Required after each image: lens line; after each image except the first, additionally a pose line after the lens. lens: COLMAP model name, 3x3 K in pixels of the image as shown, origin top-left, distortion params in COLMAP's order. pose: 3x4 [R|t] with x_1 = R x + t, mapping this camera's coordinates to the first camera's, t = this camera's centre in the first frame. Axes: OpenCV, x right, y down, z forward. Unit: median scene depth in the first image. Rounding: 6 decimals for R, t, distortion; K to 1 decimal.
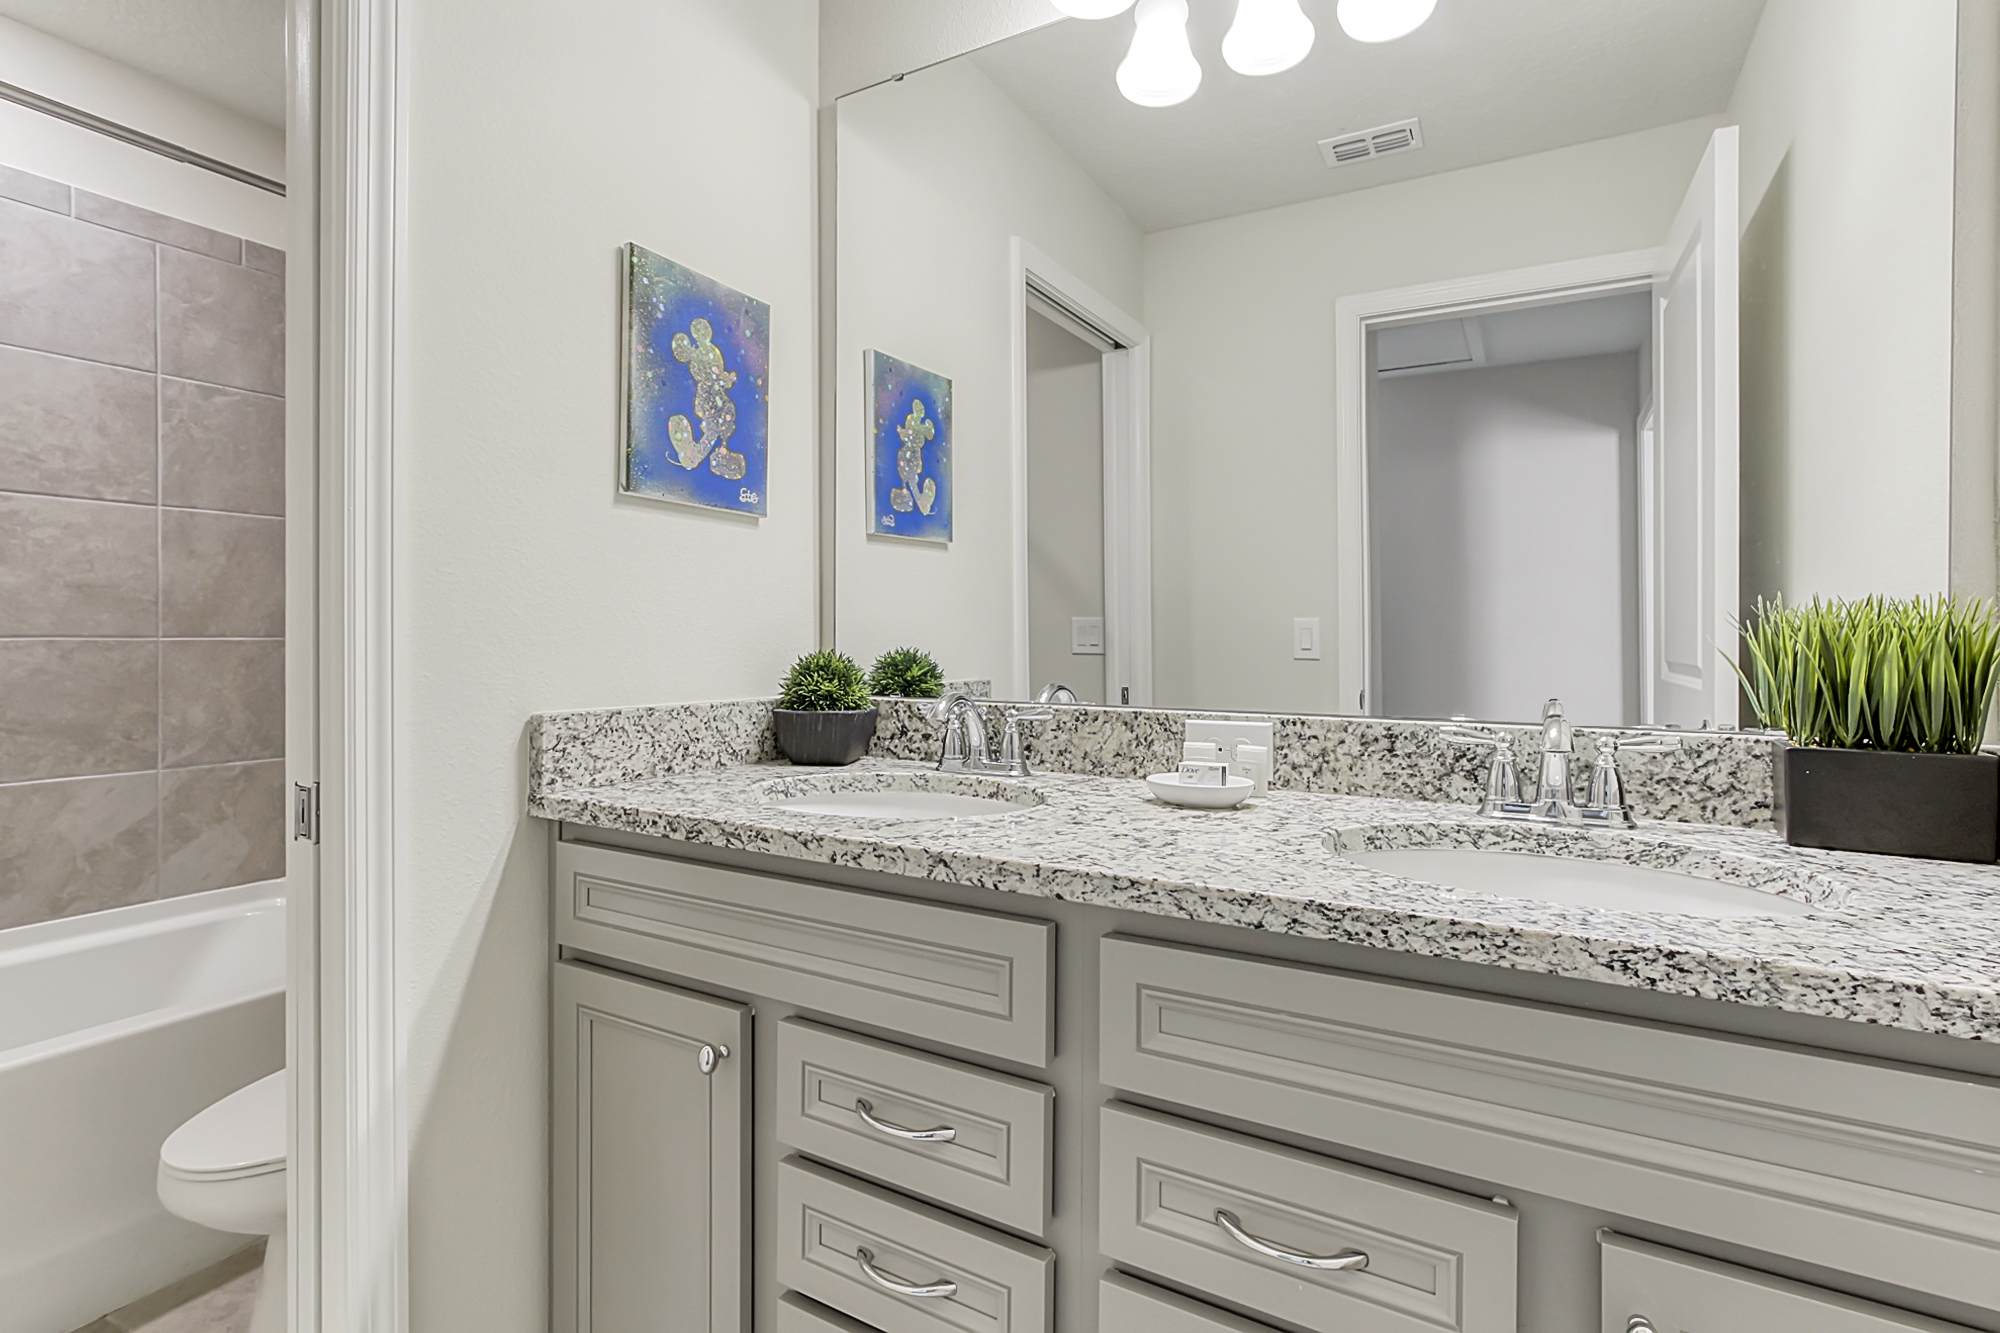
lens RADIAL K [[953.6, 0, 1009.6], [0, 953.6, 627.4], [0, 0, 1]] dist [0.000653, 0.001730]
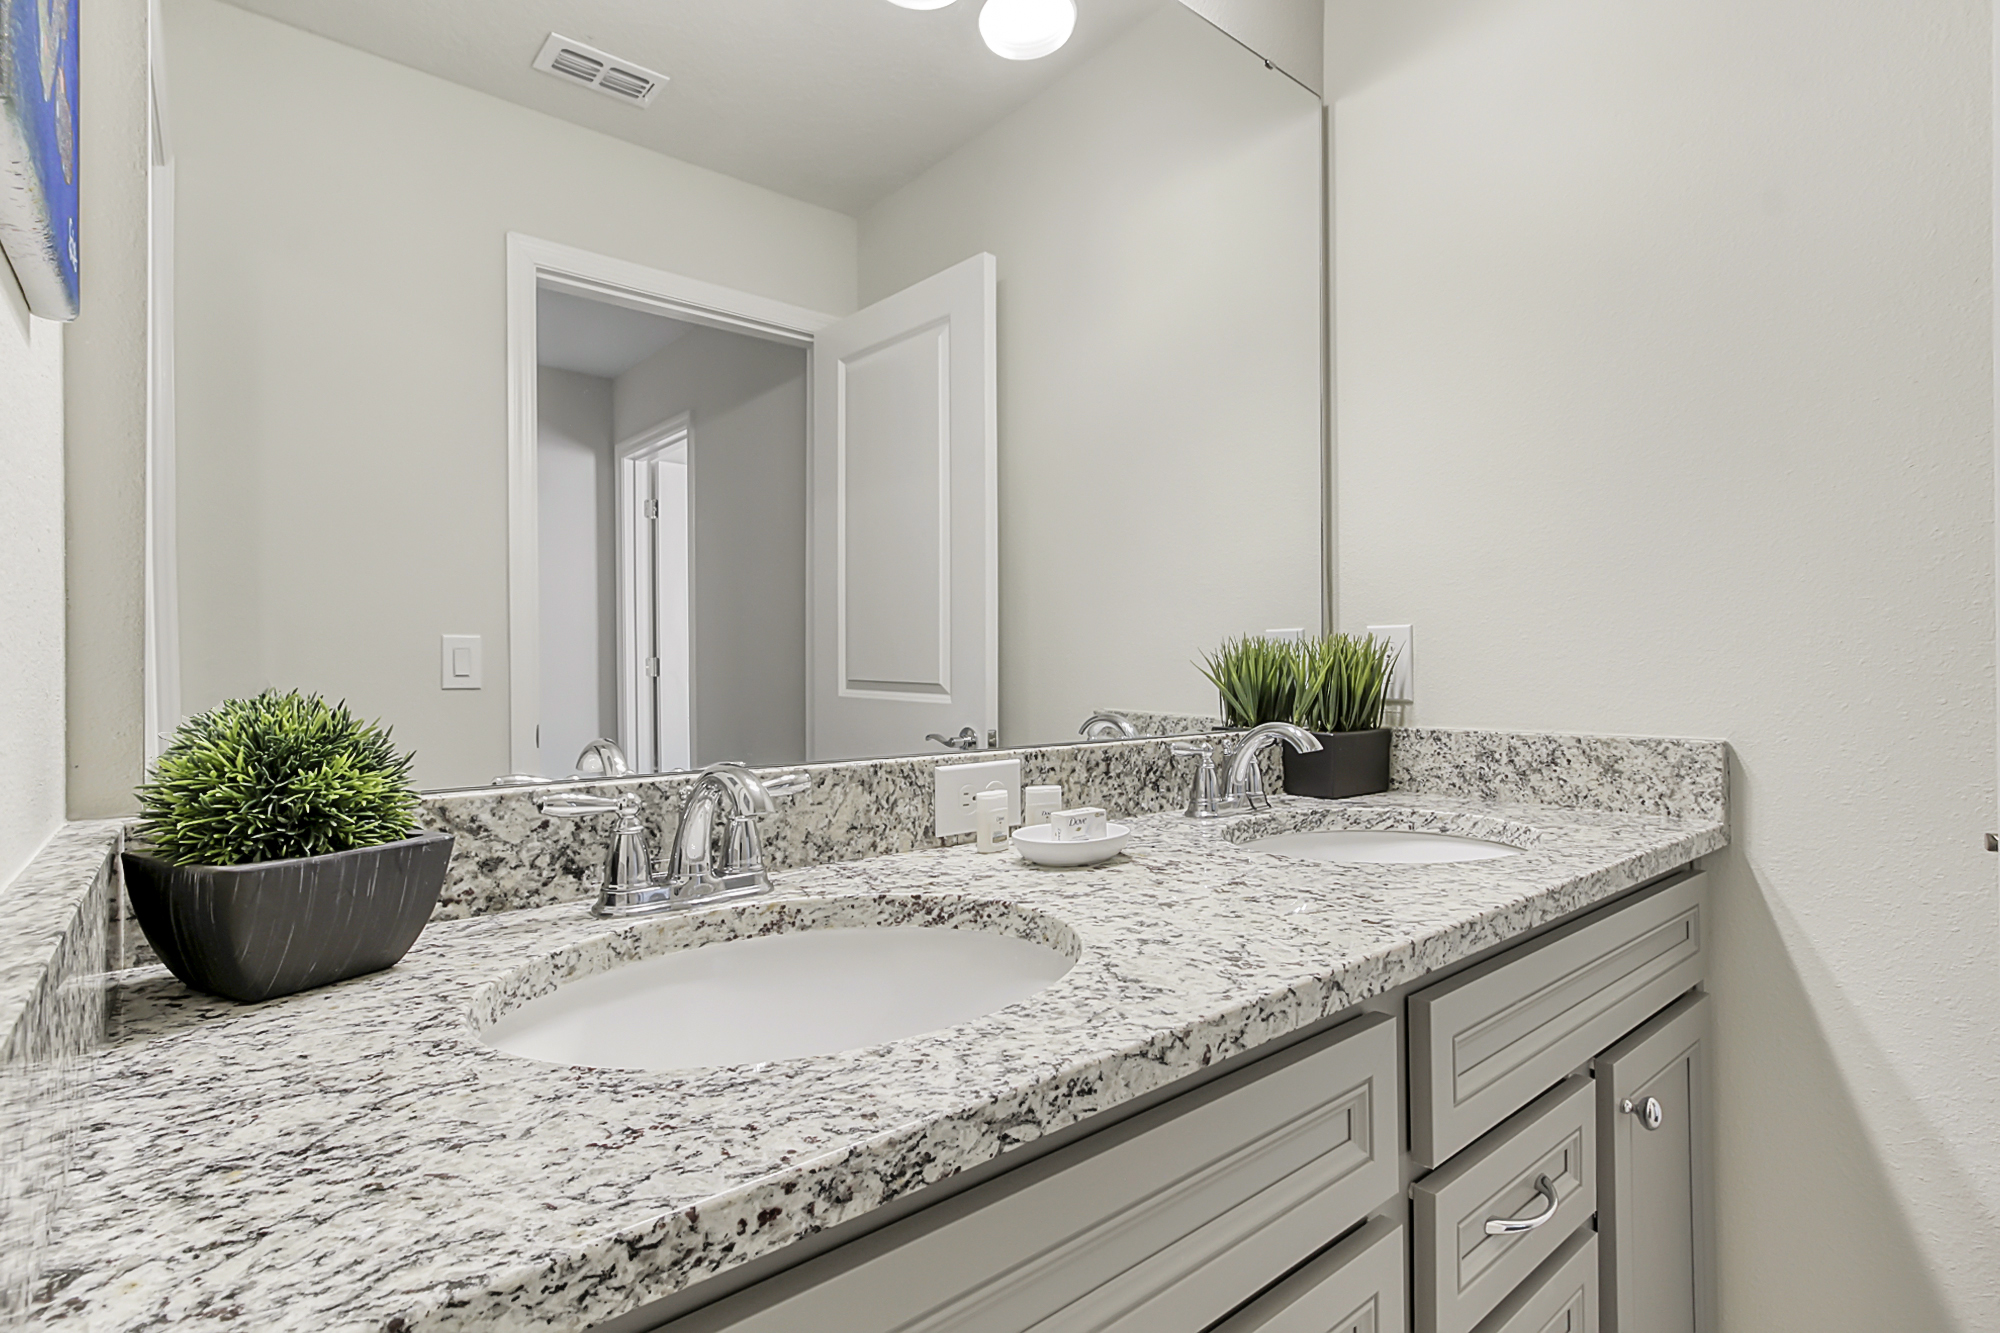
lens RADIAL K [[993.9, 0, 974.8], [0, 993.9, 660.1], [0, 0, 1]] dist [-0.003790, -0.000079]
pose [[0.326551, -0.000351, 0.945180, -0.651185], [-0.008659, 0.999957, 0.003363, 0.005282], [-0.945140, -0.009282, 0.326534, 0.780794]]
